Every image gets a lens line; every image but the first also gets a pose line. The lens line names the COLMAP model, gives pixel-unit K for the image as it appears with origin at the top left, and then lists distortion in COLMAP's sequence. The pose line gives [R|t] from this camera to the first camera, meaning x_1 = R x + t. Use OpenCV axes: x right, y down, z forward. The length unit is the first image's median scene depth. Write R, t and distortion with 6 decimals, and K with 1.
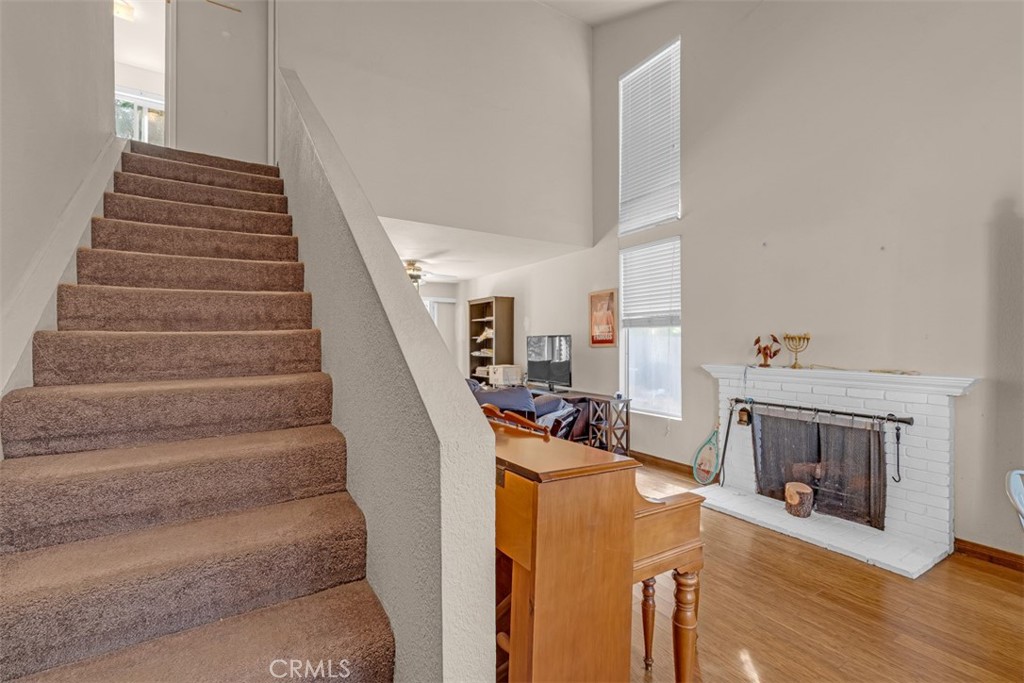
lens RADIAL K [[454.1, 0, 506.8], [0, 454.1, 339.1], [0, 0, 1]] dist [-0.006684, 0.001137]
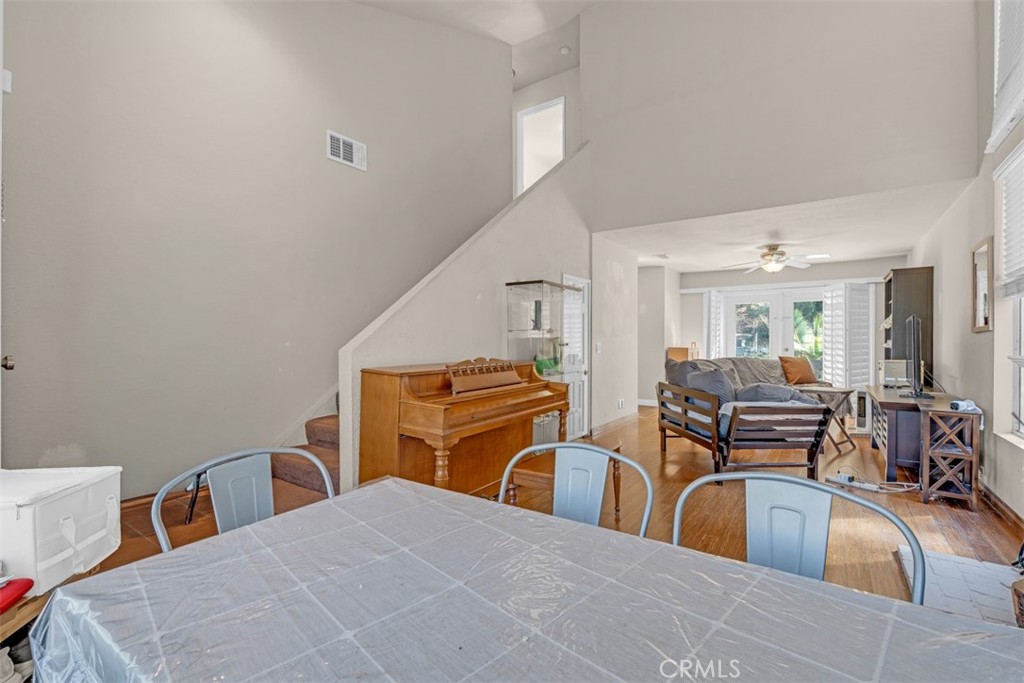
lens RADIAL K [[454.1, 0, 519.0], [0, 454.1, 342.4], [0, 0, 1]] dist [-0.006684, 0.001137]
pose [[0.424758, 0.008896, -0.905263, 0.437844], [0.000988, 0.999947, 0.010290, 0.021552], [0.905306, -0.005265, 0.424727, 0.117892]]
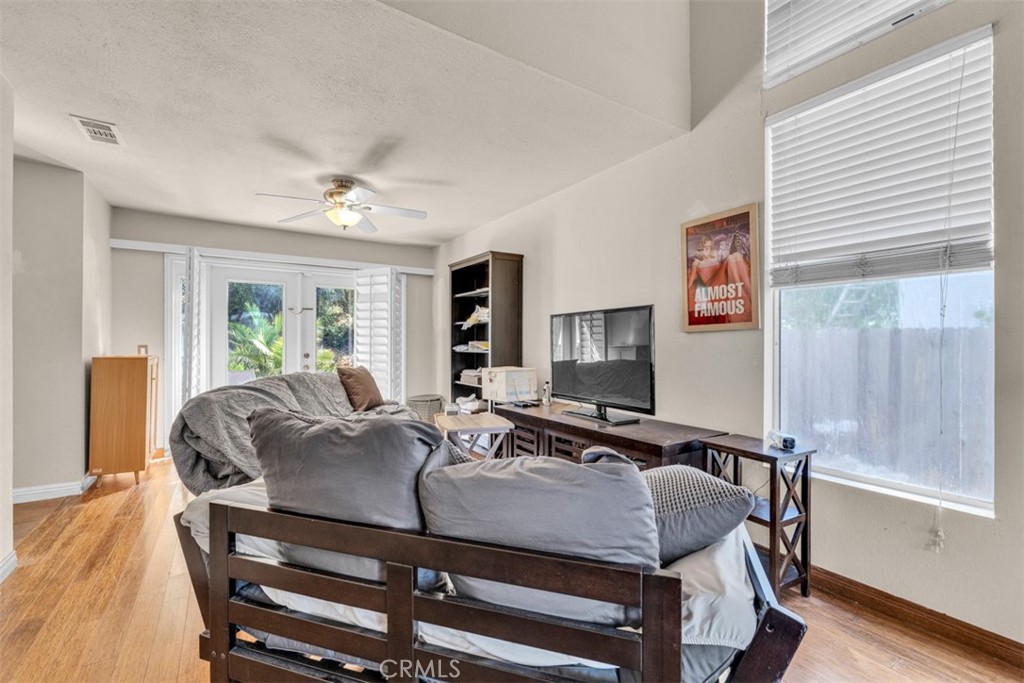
lens RADIAL K [[454.1, 0, 517.7], [0, 454.1, 340.9], [0, 0, 1]] dist [-0.006684, 0.001137]
pose [[0.999266, 0.005062, 0.037972, -0.016109], [-0.005115, 0.999986, 0.001299, 0.024269], [-0.037965, -0.001492, 0.999278, 0.445455]]
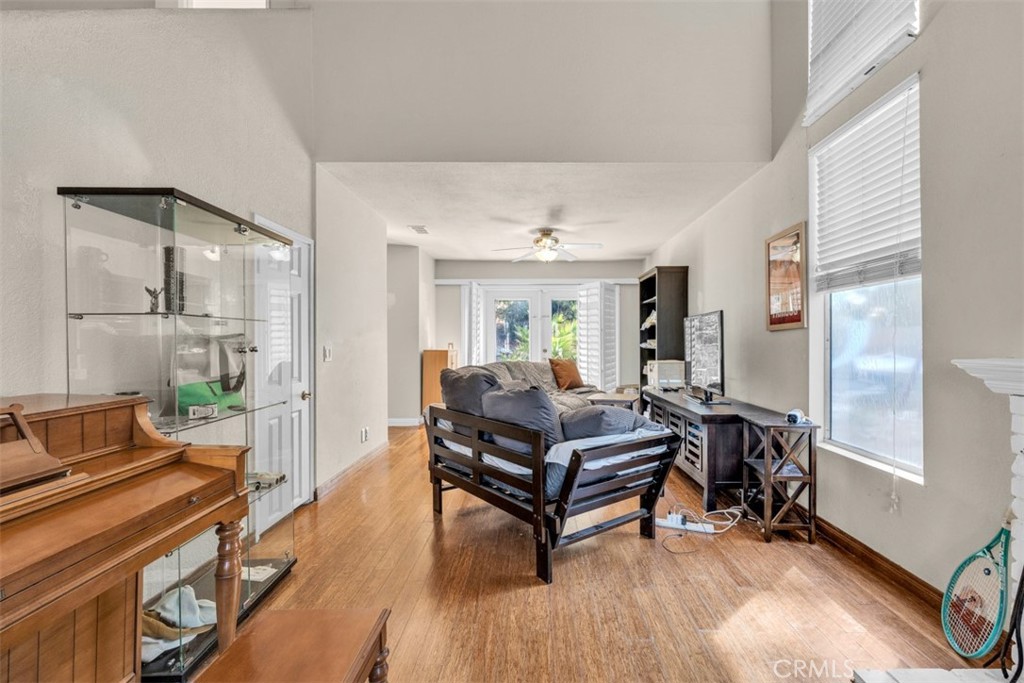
lens RADIAL K [[454.1, 0, 532.0], [0, 454.1, 342.3], [0, 0, 1]] dist [-0.006684, 0.001137]
pose [[0.857715, 0.002679, -0.514118, 0.196144], [0.001574, 0.999968, 0.007837, 0.024420], [0.514123, -0.007531, 0.857683, 0.290717]]
